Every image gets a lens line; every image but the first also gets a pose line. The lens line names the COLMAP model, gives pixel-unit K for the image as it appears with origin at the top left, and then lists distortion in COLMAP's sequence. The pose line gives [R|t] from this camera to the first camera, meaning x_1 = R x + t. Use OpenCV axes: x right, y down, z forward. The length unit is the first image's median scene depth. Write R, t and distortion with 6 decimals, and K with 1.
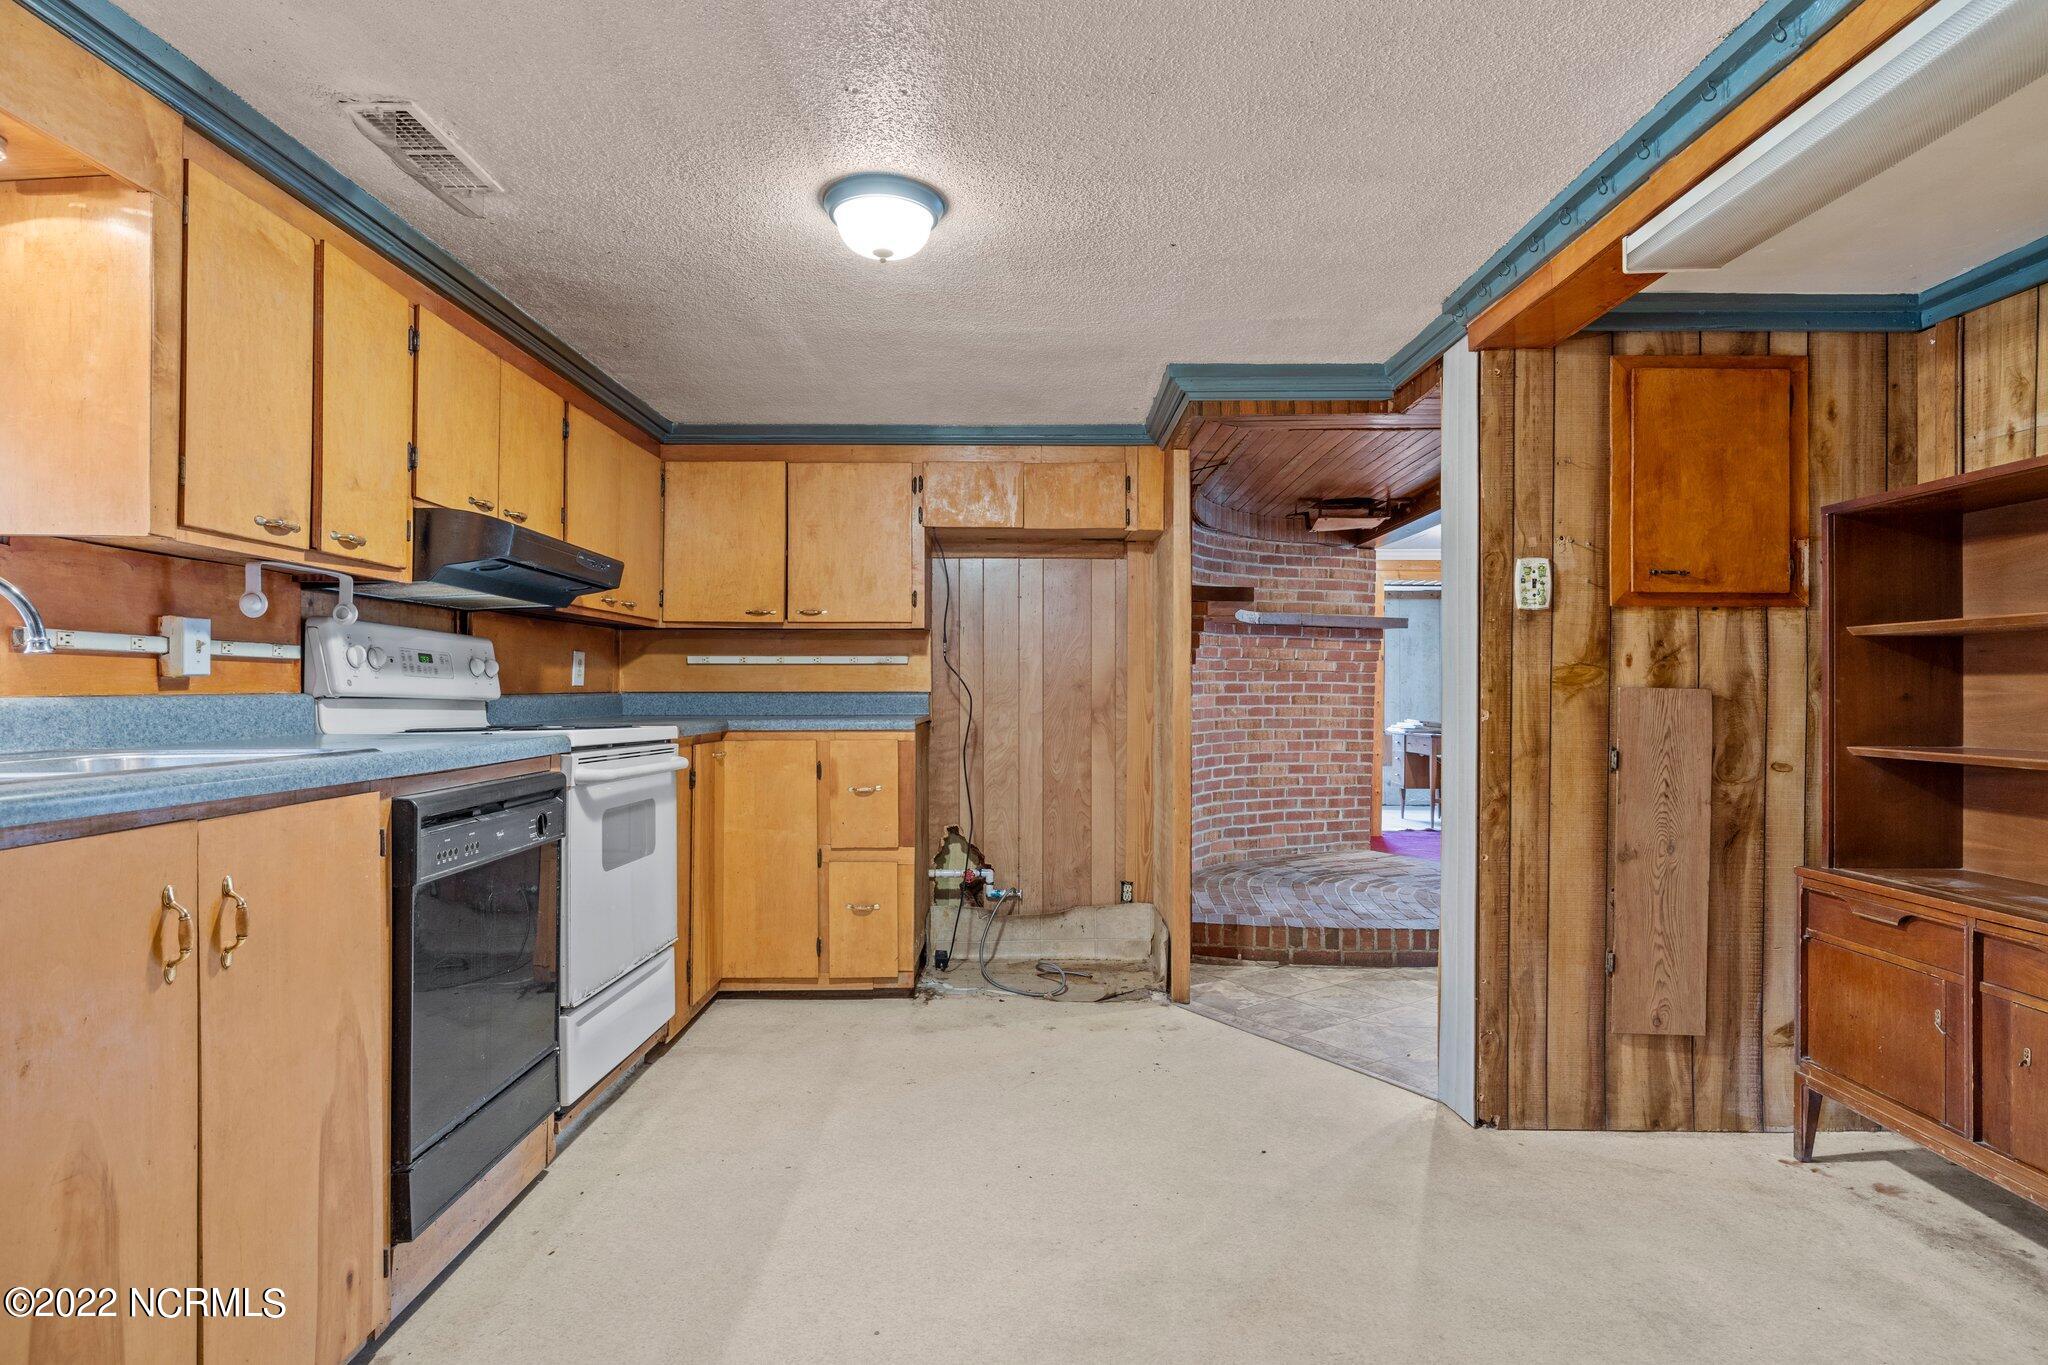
lens RADIAL K [[1084.4, 0, 1026.9], [0, 1084.4, 687.5], [0, 0, 1]] dist [-0.001670, -0.000326]
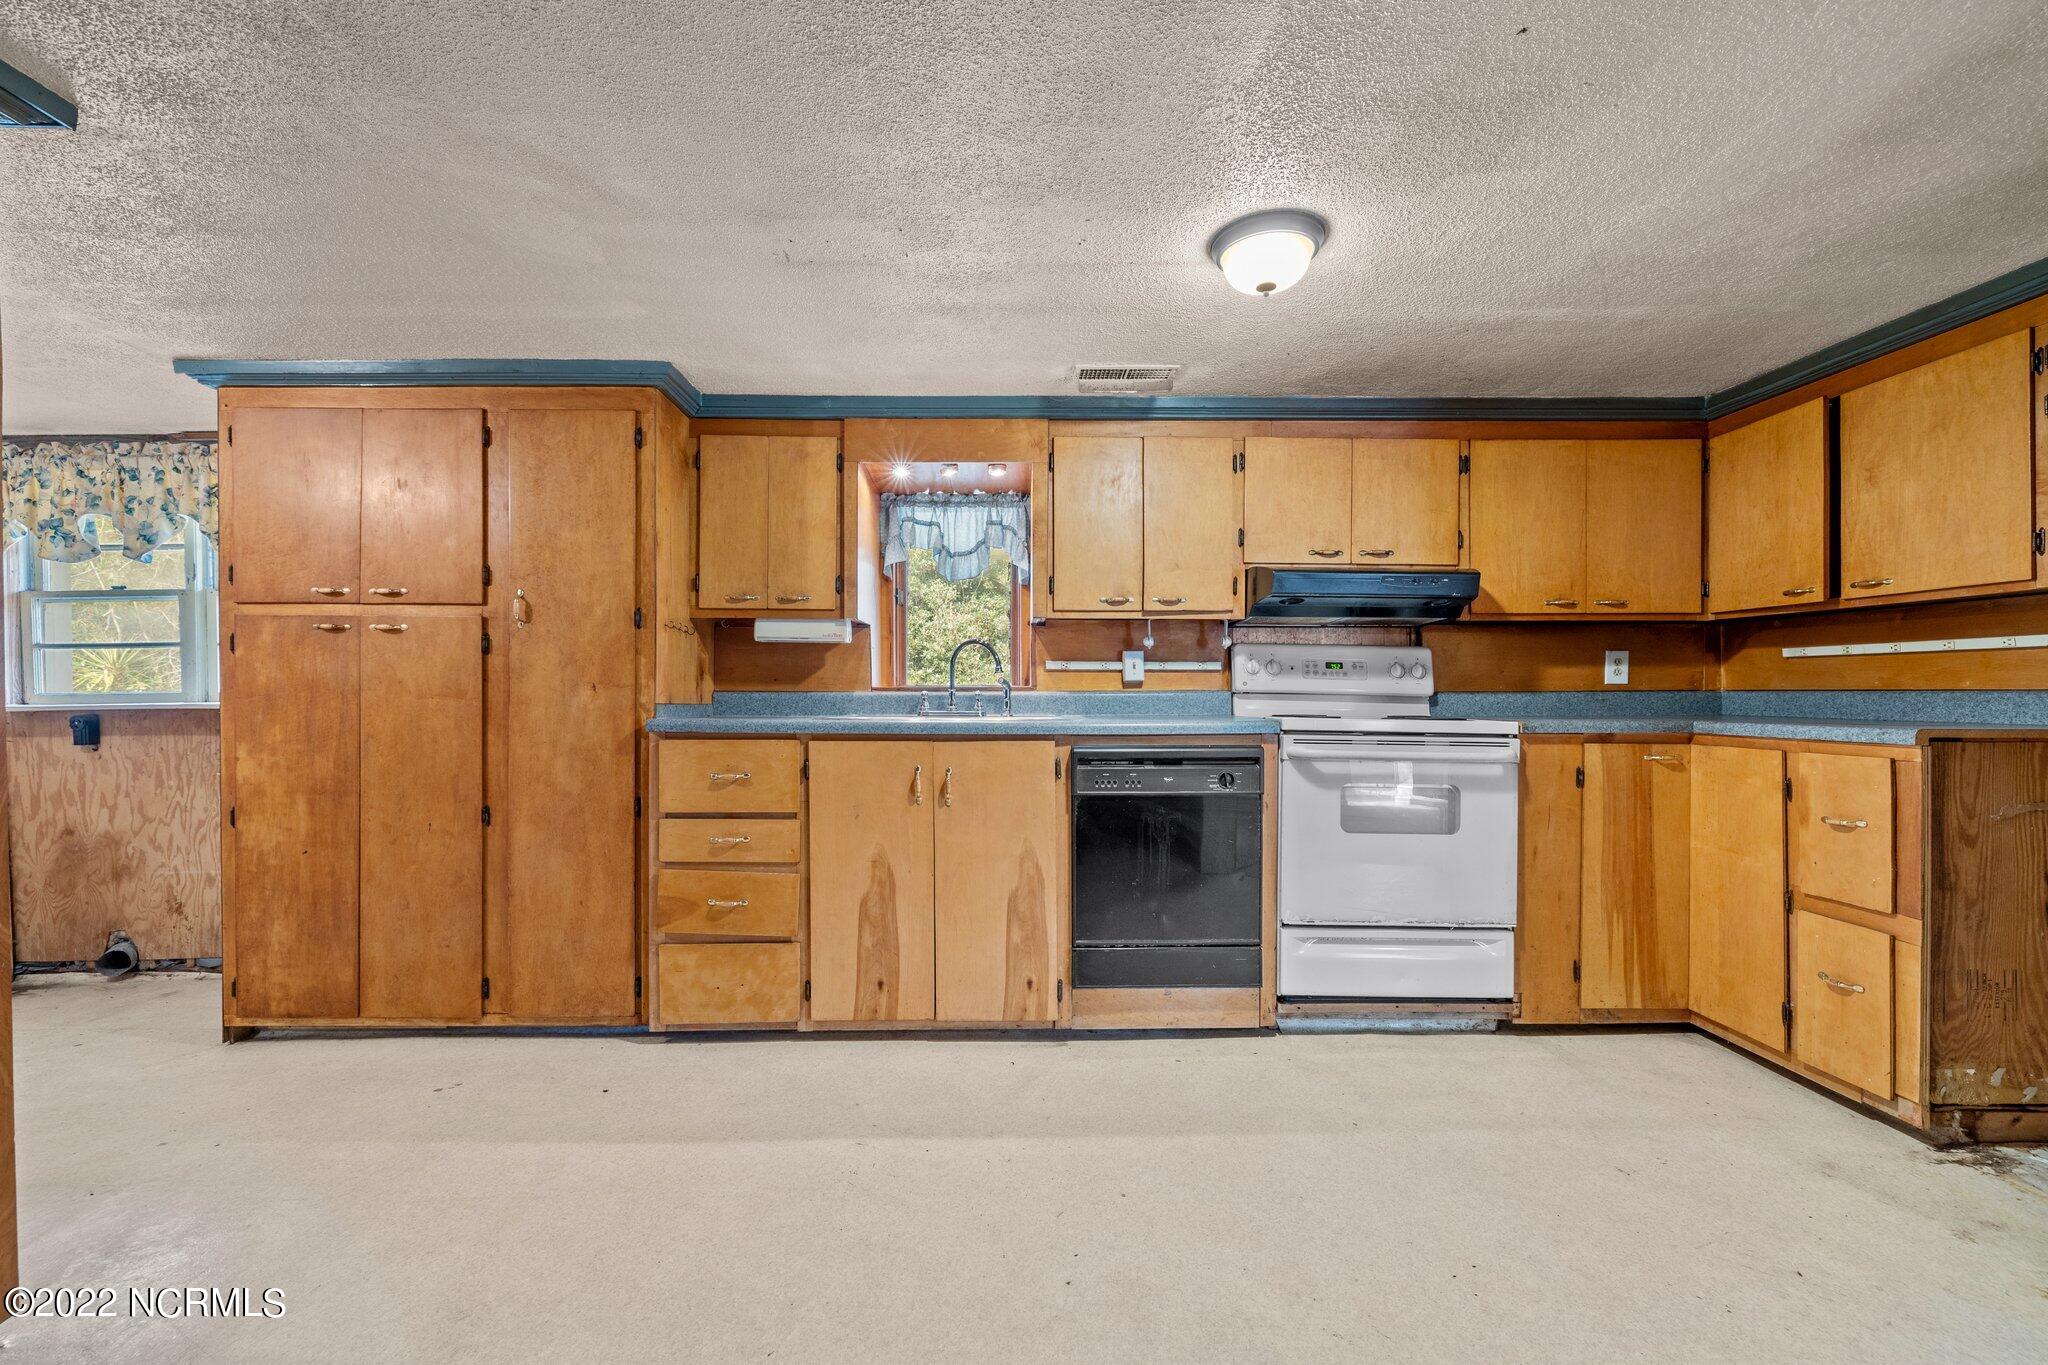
lens RADIAL K [[895.0, 0, 1023.9], [0, 895.0, 688.1], [0, 0, 1]] dist [0.002823, 0.000470]
pose [[-0.007814, -0.003646, -0.999963, 0.484457], [0.002277, 0.999991, -0.003664, 0.004452], [0.999967, -0.002306, -0.007806, 0.475788]]
